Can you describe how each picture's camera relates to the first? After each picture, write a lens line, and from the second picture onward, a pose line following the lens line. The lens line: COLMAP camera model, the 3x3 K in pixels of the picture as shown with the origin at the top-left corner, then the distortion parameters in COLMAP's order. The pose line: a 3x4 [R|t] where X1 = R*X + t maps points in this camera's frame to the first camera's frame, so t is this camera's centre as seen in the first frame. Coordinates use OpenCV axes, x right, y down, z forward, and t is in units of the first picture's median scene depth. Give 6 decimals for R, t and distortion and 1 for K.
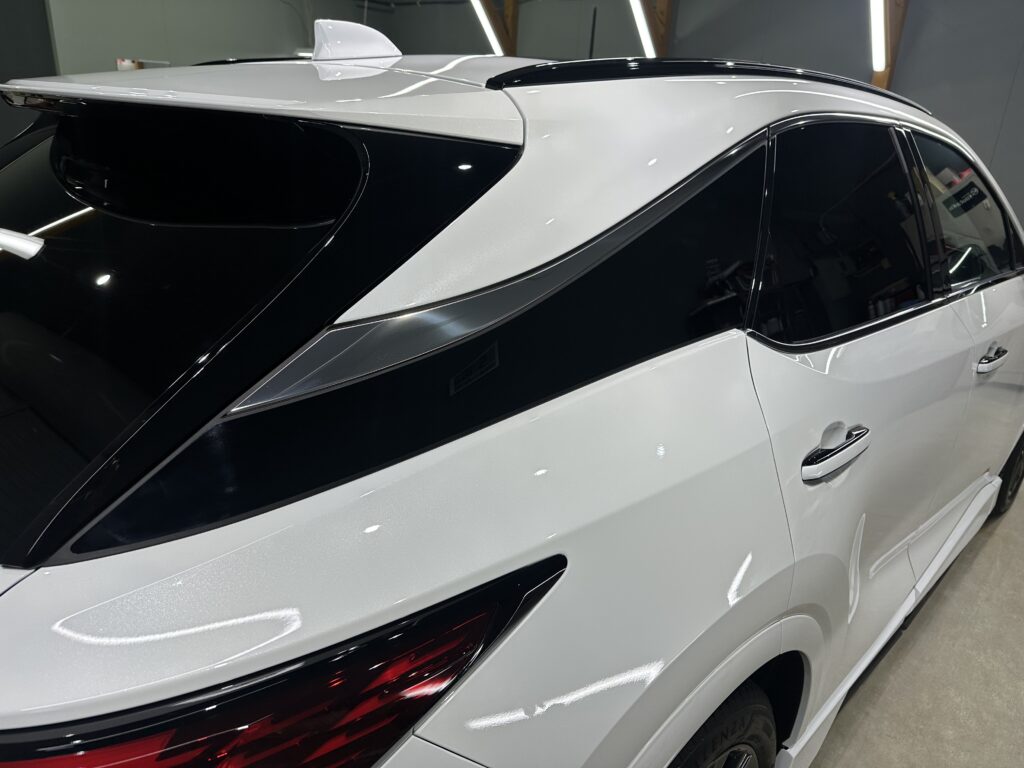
lens RADIAL K [[713.9, 0, 510.7], [0, 713.9, 379.9], [0, 0, 1]] dist [0.019943, -0.023419]
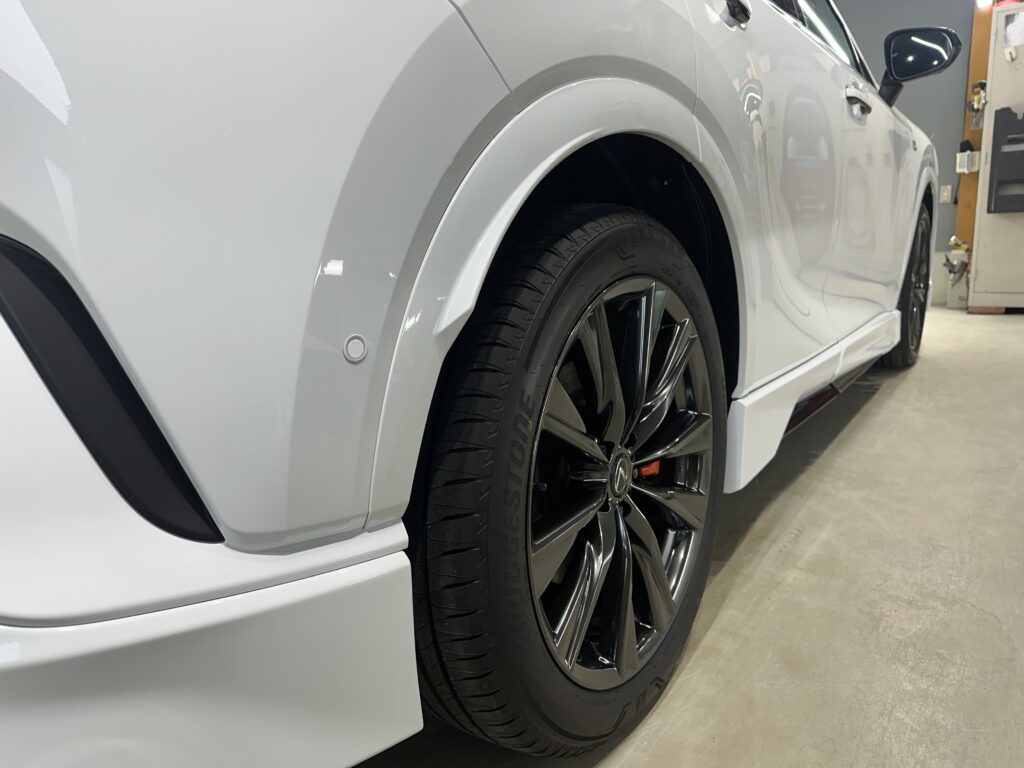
lens RADIAL K [[713.9, 0, 515.0], [0, 713.9, 394.4], [0, 0, 1]] dist [0.019943, -0.023419]
pose [[0.982184, -0.139291, 0.126144, -0.018683], [0.155614, 0.979171, -0.130420, 0.583778], [-0.105350, 0.147726, 0.983401, 0.109342]]
